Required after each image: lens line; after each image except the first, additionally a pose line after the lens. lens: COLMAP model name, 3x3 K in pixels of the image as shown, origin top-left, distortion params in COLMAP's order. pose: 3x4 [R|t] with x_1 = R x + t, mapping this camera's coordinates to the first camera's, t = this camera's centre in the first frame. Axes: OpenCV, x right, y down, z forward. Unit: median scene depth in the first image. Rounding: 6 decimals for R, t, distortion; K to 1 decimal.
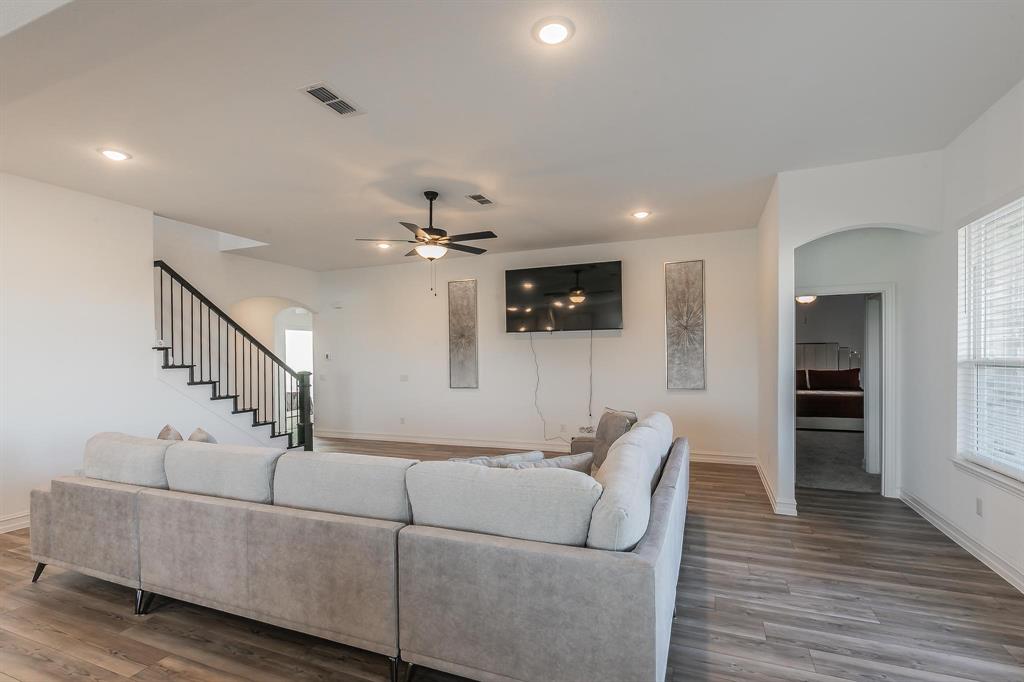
lens RADIAL K [[450.2, 0, 511.3], [0, 450.2, 357.8], [0, 0, 1]] dist [0.053848, -0.000041]
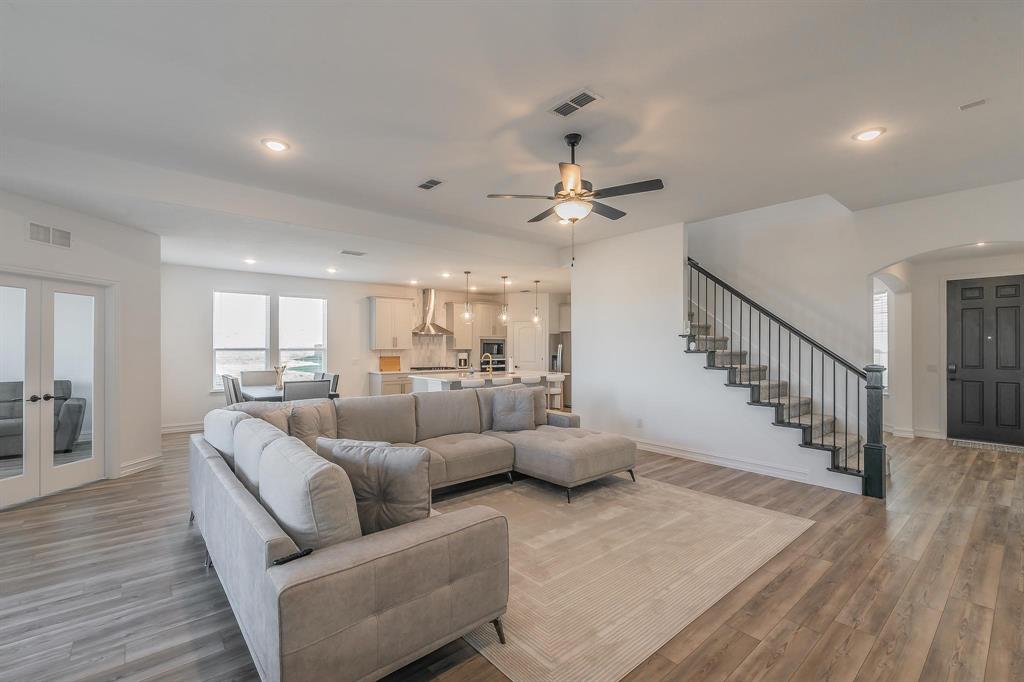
lens RADIAL K [[462.0, 0, 490.3], [0, 462.0, 344.1], [0, 0, 1]] dist [0.011806, 0.000177]
pose [[-0.474264, 0.007191, -0.880353, 0.864342], [0.000174, 0.999967, 0.008074, -0.014323], [0.880383, 0.003675, -0.474250, 1.804987]]
